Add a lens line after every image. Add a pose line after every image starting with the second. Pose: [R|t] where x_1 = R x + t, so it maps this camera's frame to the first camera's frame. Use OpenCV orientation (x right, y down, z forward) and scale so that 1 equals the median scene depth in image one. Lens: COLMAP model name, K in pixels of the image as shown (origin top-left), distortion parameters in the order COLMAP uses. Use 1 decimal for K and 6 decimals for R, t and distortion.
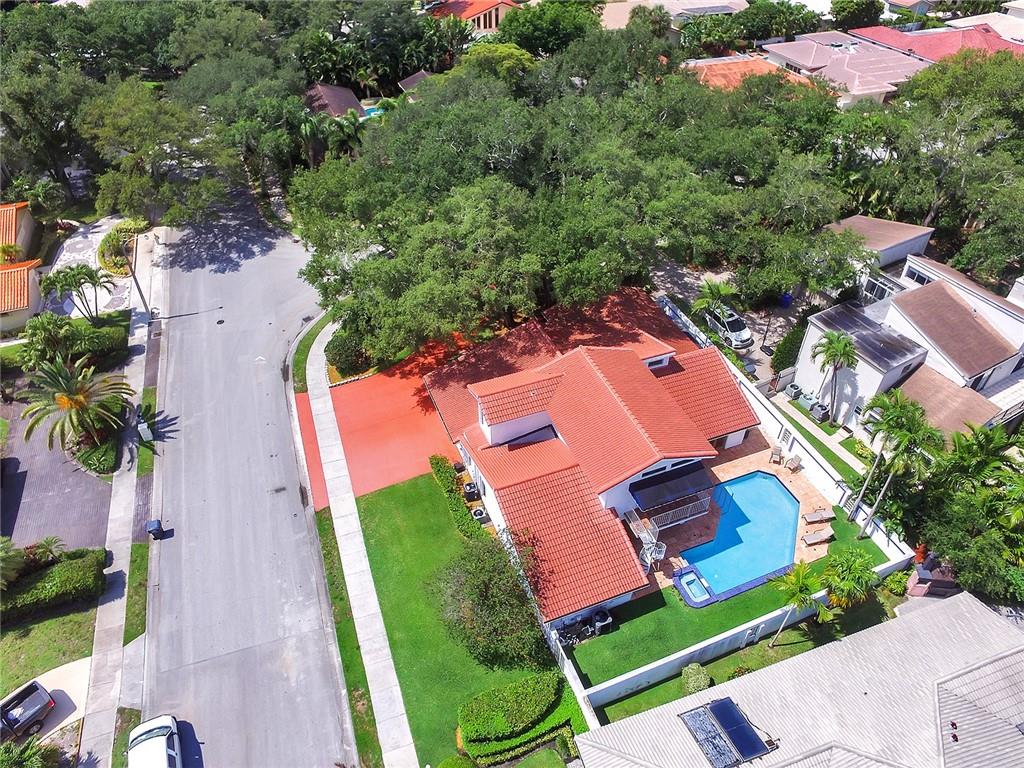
lens RADIAL K [[688.9, 0, 513.5], [0, 688.9, 376.2], [0, 0, 1]] dist [-0.117030, 0.082409]
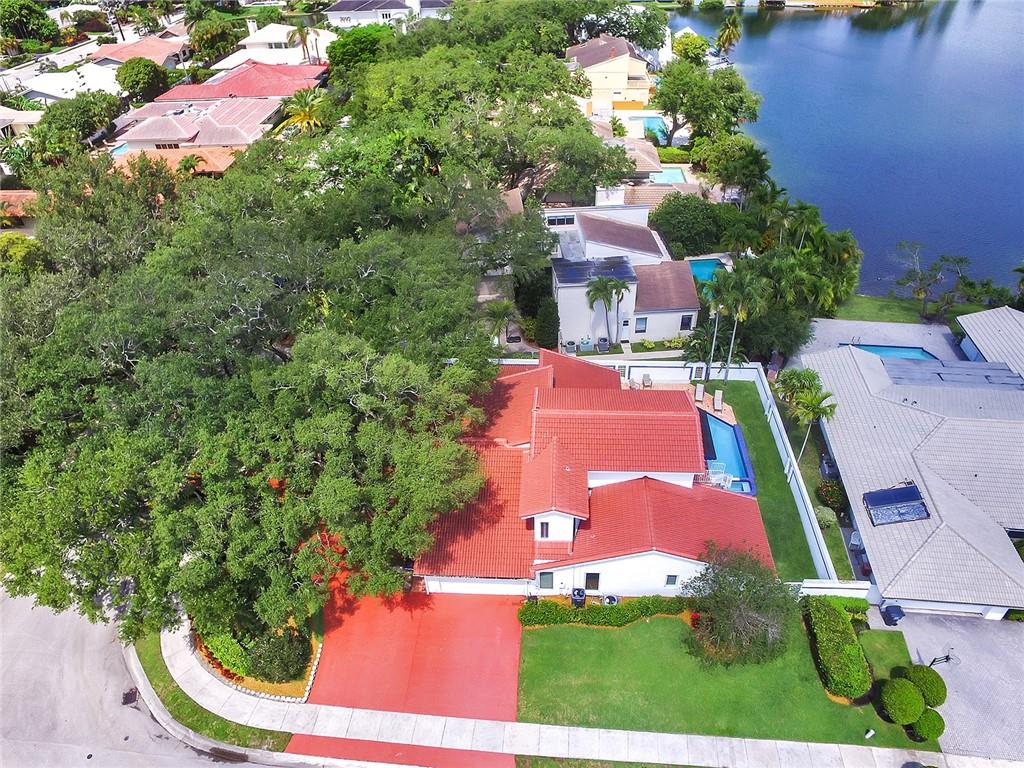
lens RADIAL K [[688.9, 0, 513.5], [0, 688.9, 376.2], [0, 0, 1]] dist [-0.117030, 0.082409]
pose [[0.424312, -0.562478, 0.709632, -0.509017], [0.611838, 0.755812, 0.233244, -0.284047], [-0.667543, 0.335212, 0.664846, 0.306216]]
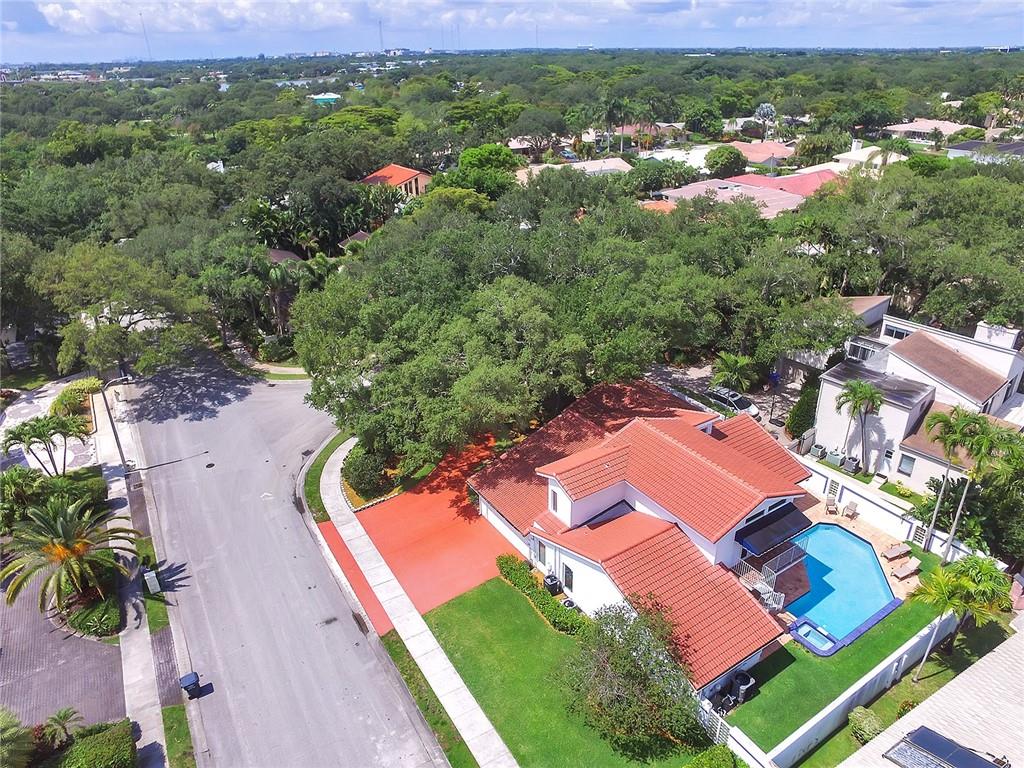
lens RADIAL K [[688.9, 0, 513.5], [0, 688.9, 376.2], [0, 0, 1]] dist [-0.117030, 0.082409]
pose [[0.980631, -0.101501, 0.167512, -0.207216], [0.141278, 0.958914, -0.246017, 0.102748], [-0.135659, 0.264918, 0.954681, 0.053414]]
